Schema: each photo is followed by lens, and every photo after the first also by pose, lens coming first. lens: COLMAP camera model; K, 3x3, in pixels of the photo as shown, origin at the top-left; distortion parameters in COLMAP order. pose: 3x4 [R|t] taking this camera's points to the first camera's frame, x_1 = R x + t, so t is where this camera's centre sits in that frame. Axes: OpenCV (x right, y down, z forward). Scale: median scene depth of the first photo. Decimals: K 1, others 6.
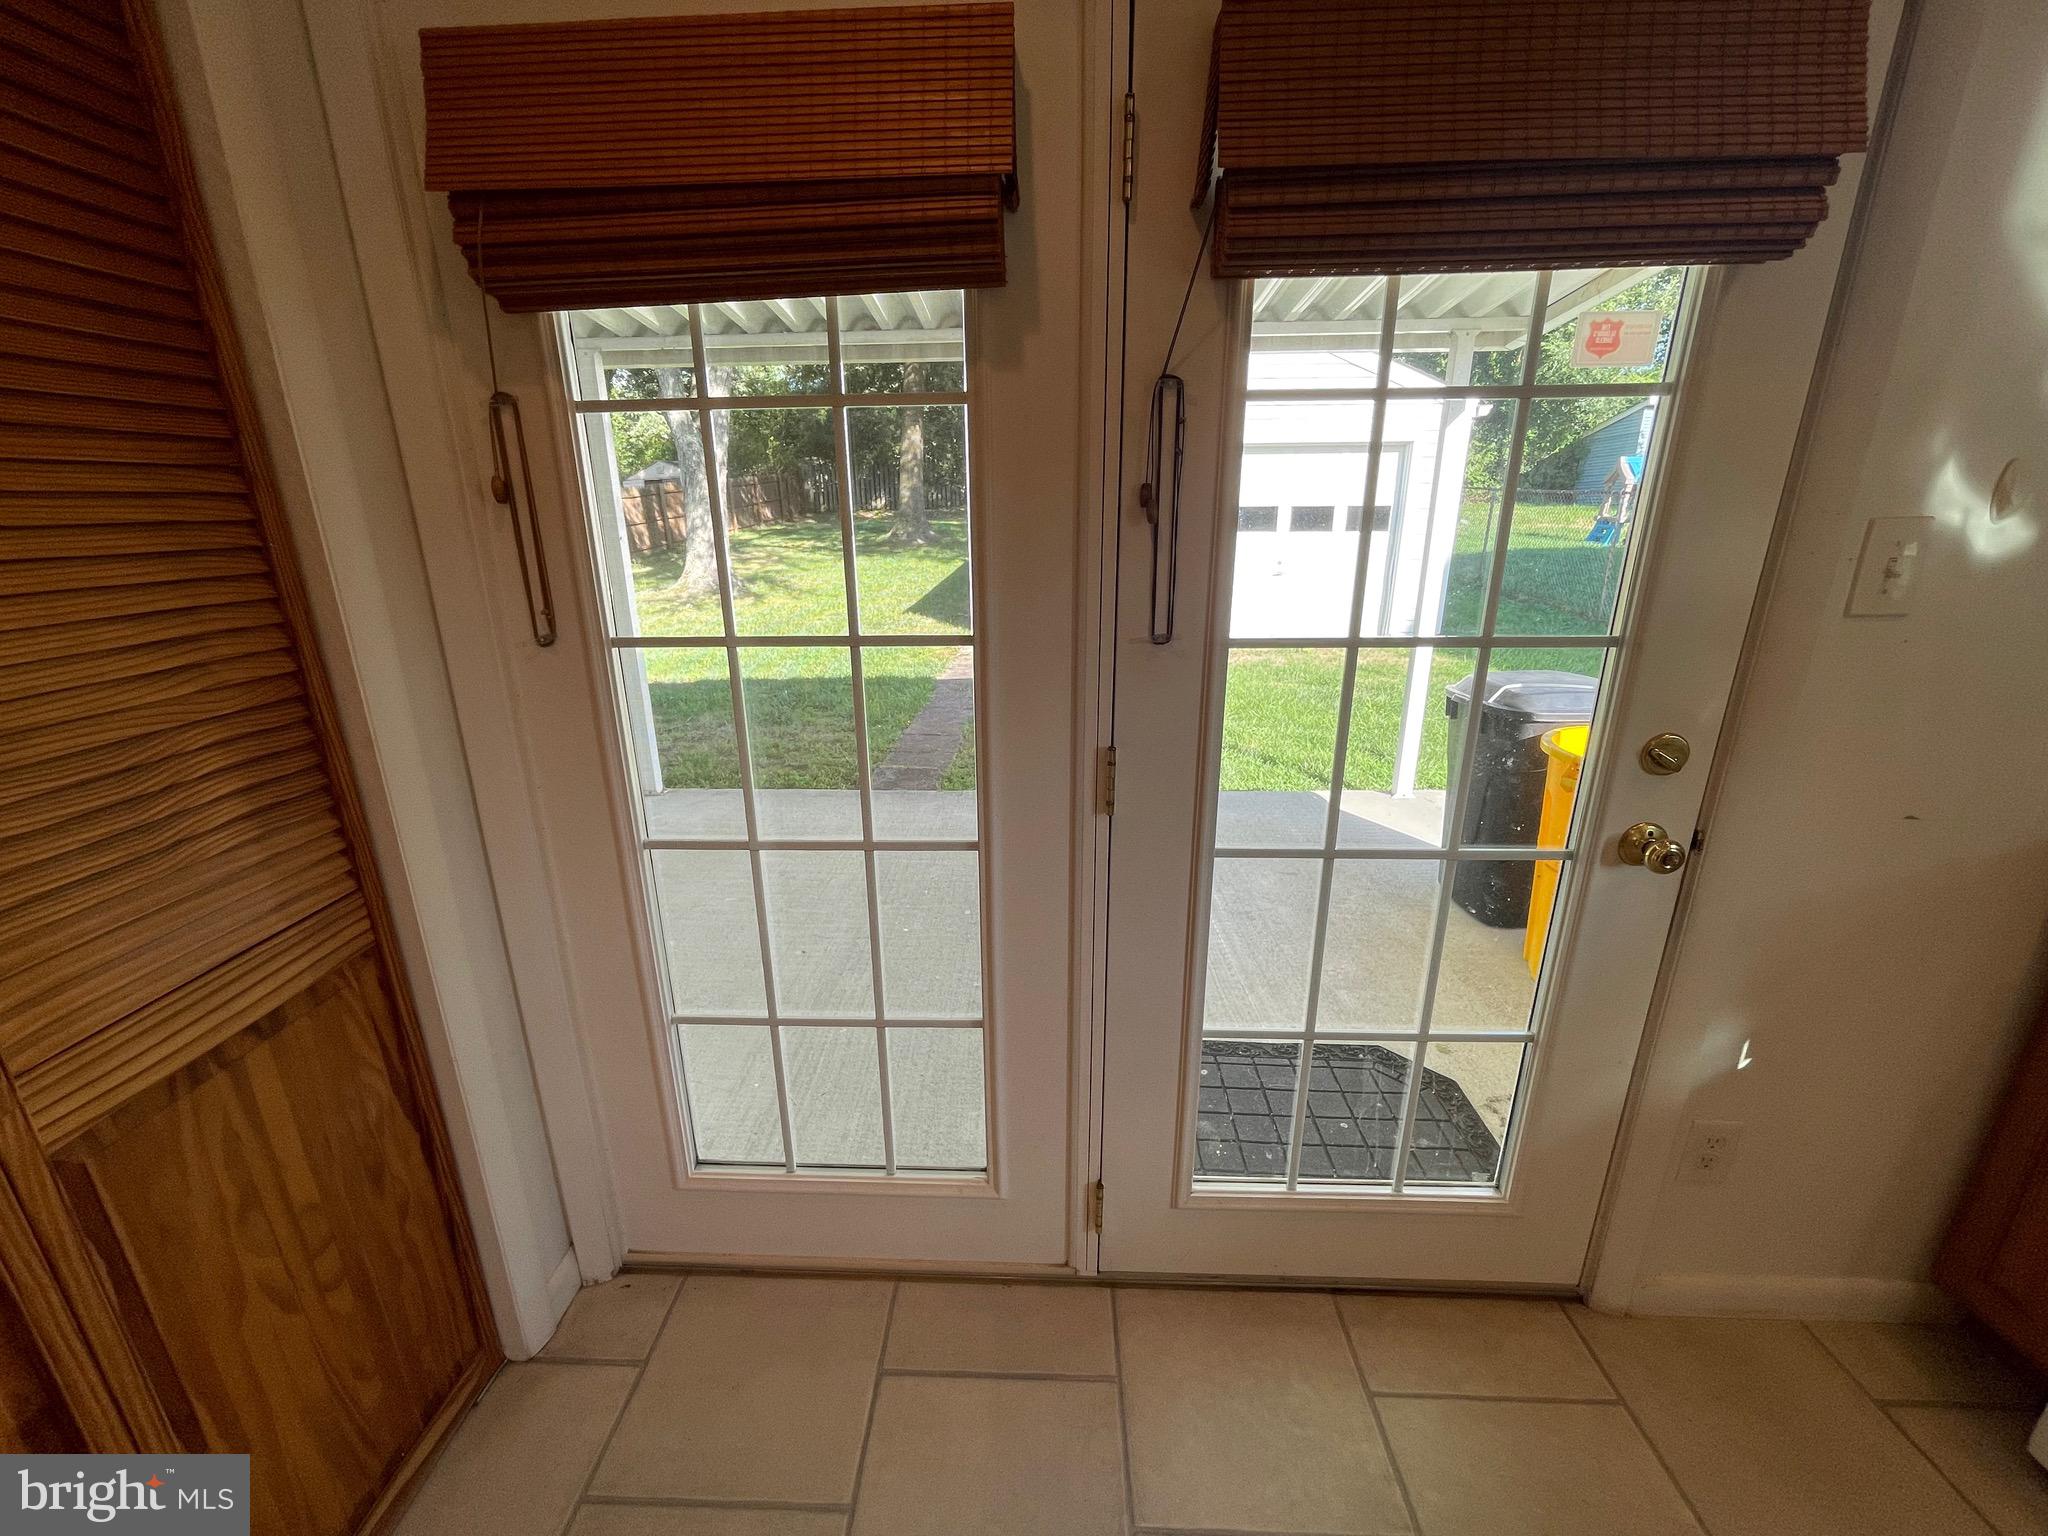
lens RADIAL K [[836.2, 0, 1016.7], [0, 836.2, 774.6], [0, 0, 1]] dist [-0.002927, 0.001857]
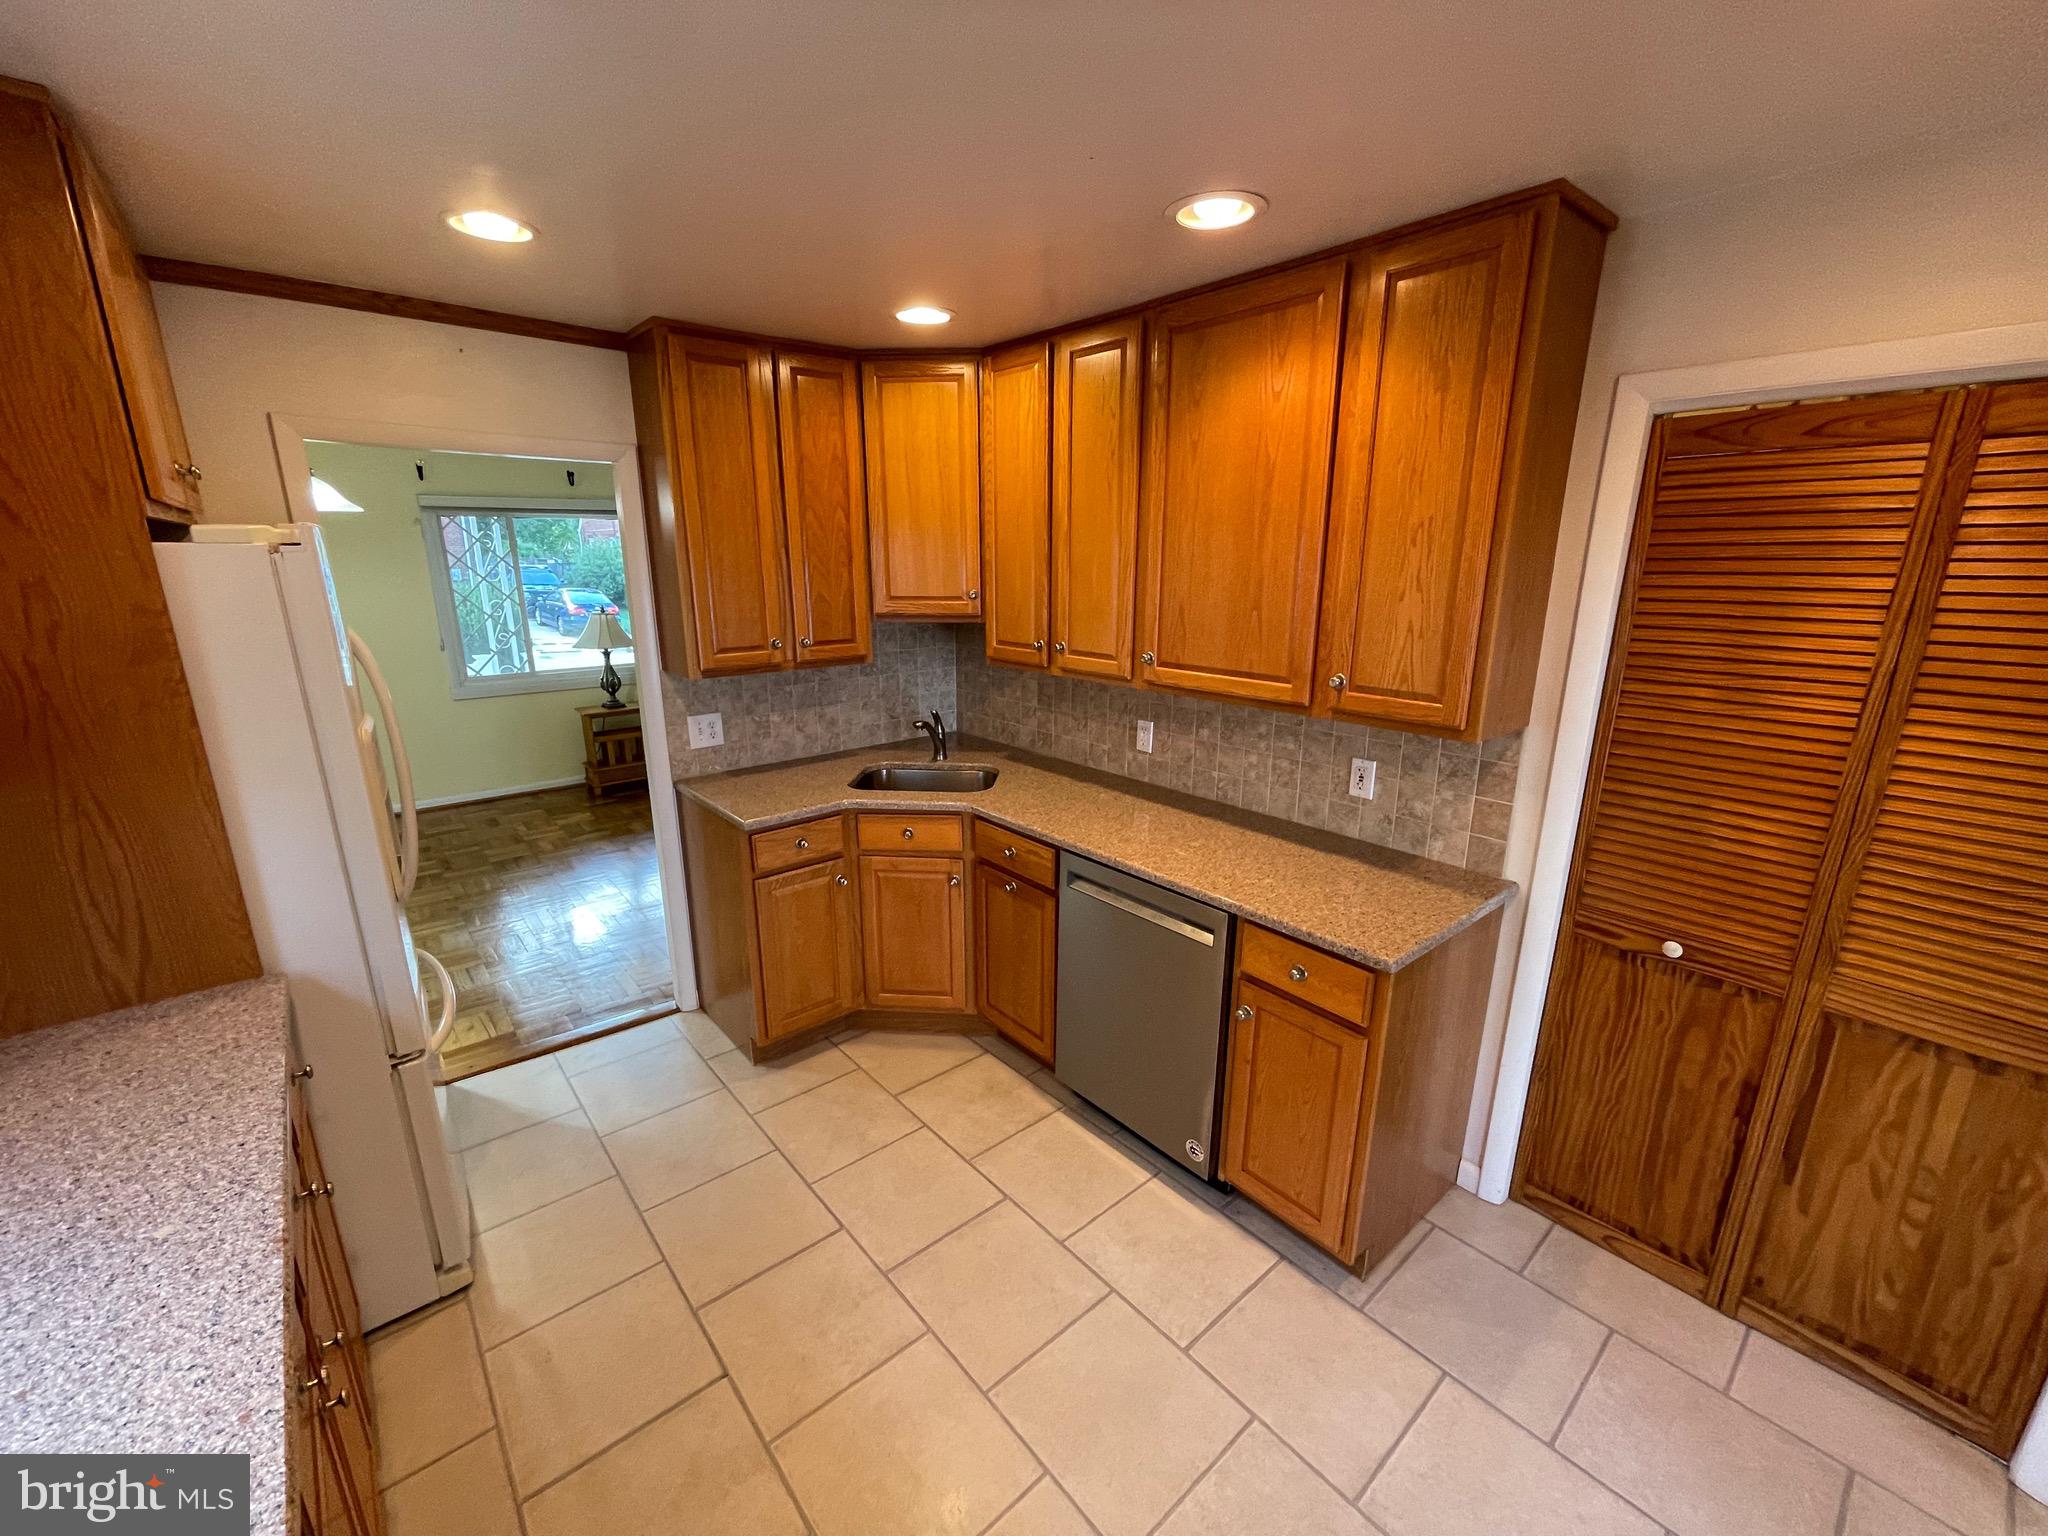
lens RADIAL K [[836.2, 0, 1016.9], [0, 836.2, 767.6], [0, 0, 1]] dist [-0.002927, 0.001857]
pose [[-0.744795, 0.174357, -0.644112, 1.261265], [-0.198090, 0.863979, 0.462927, -0.502597], [0.637213, 0.472378, -0.608949, 0.486573]]
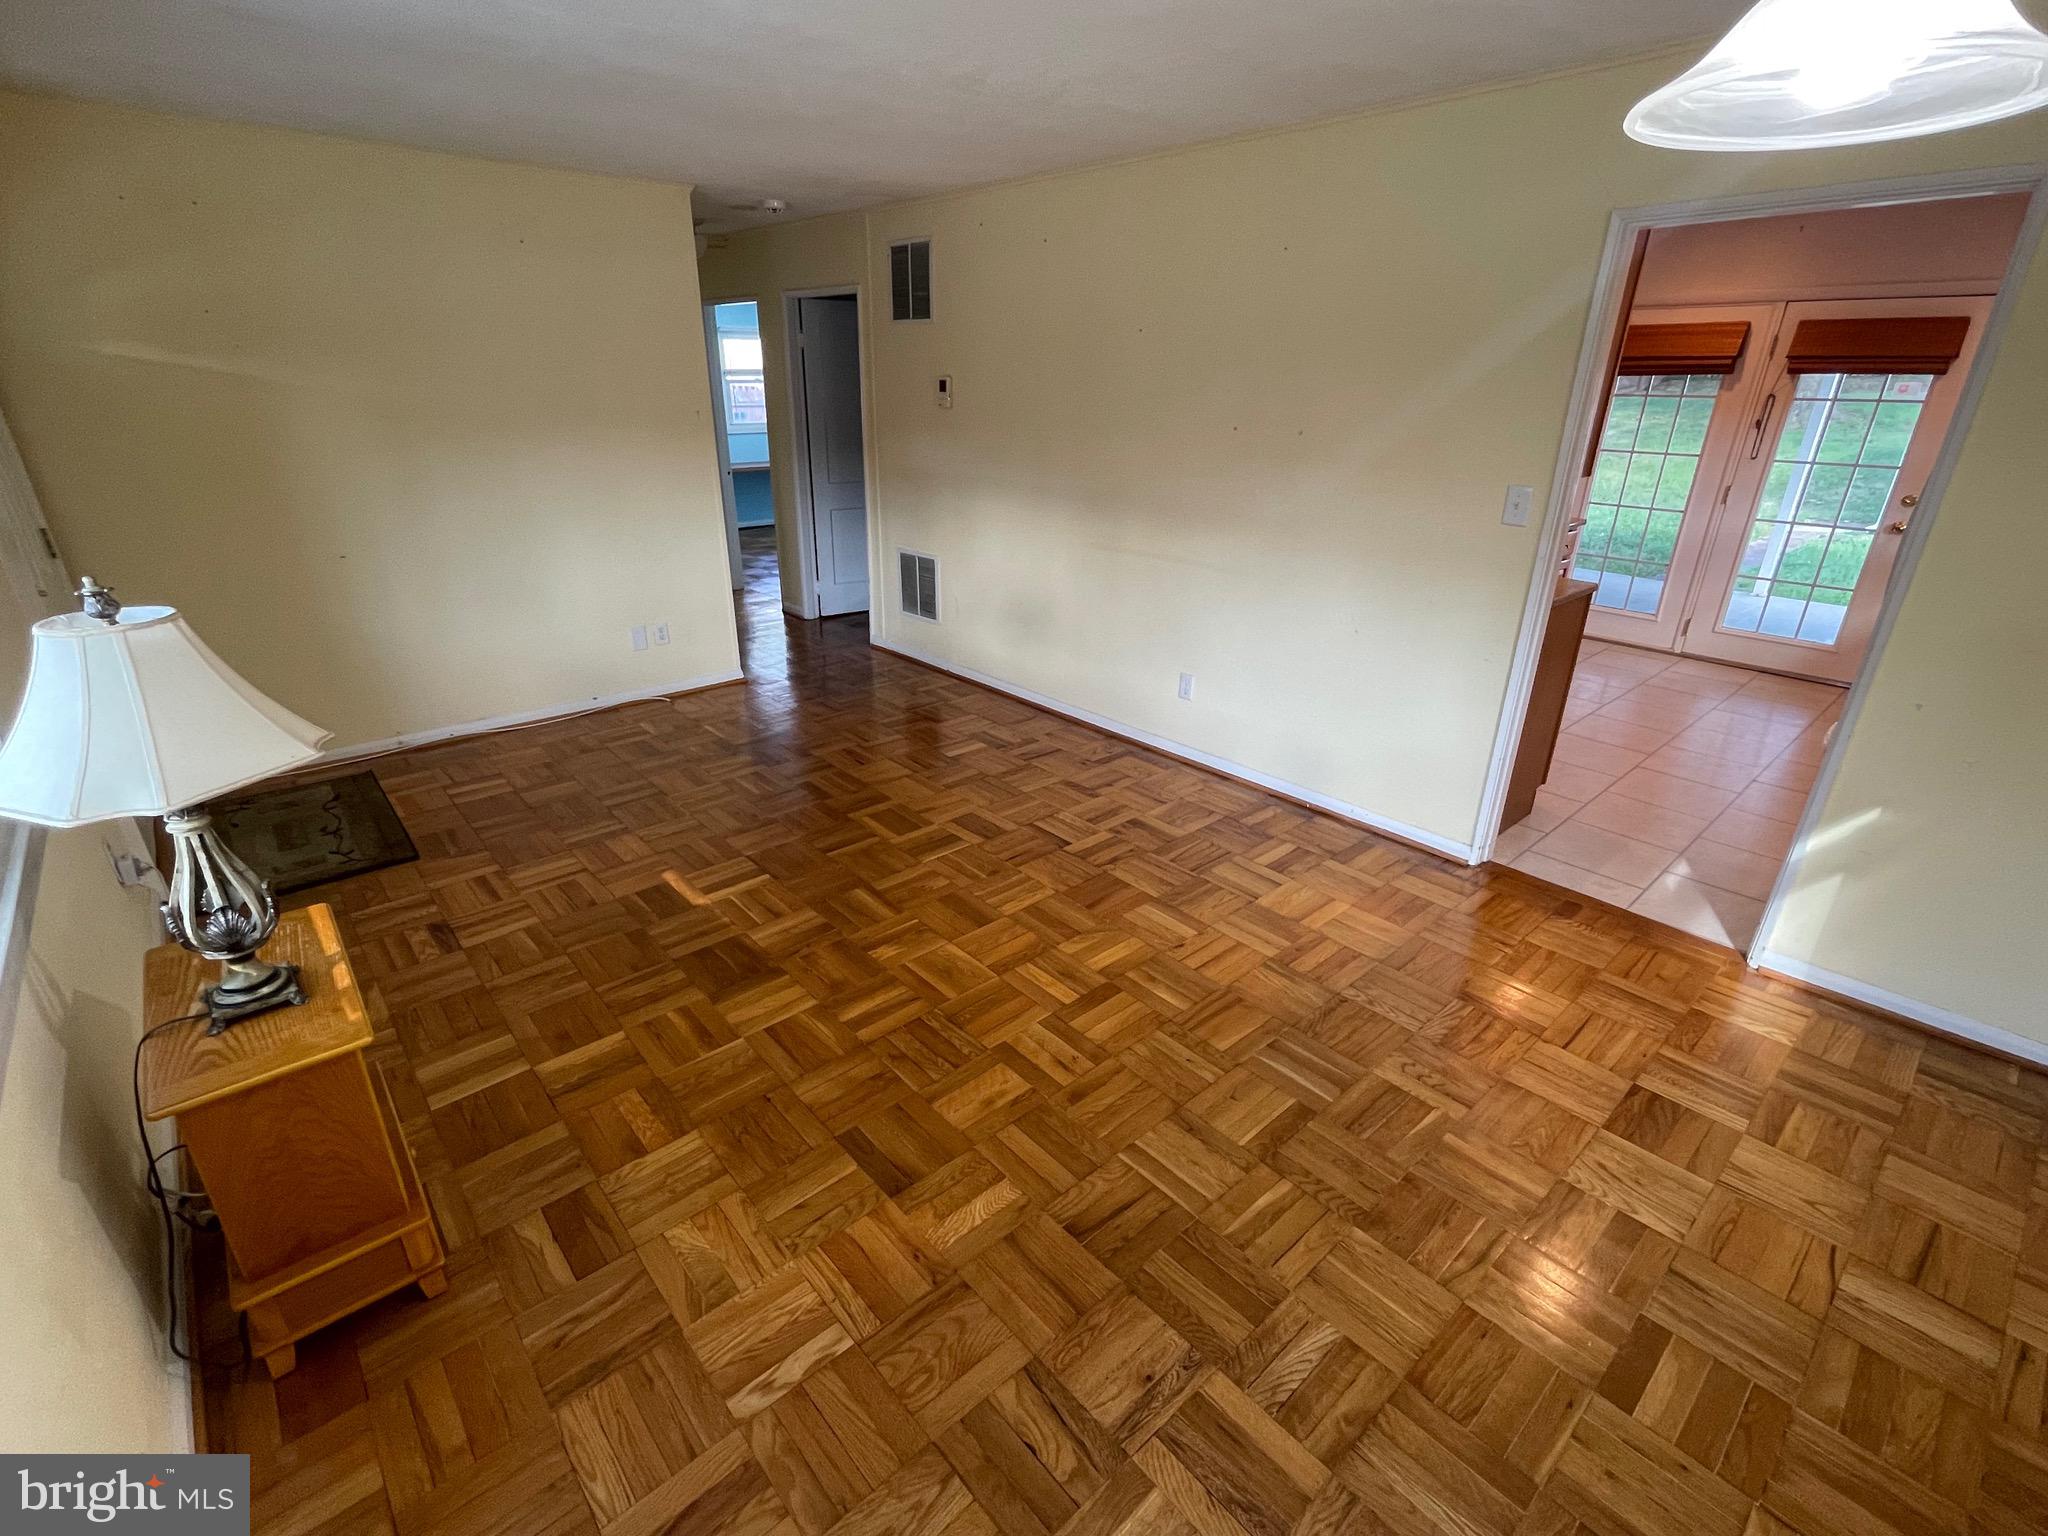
lens RADIAL K [[908.2, 0, 1022.9], [0, 908.2, 777.4], [0, 0, 1]] dist [0.000438, 0.000052]
pose [[0.690538, 0.301146, -0.657623, 1.159926], [-0.228743, 0.953463, 0.196429, 1.341284], [0.686173, 0.014785, 0.727288, -4.917958]]
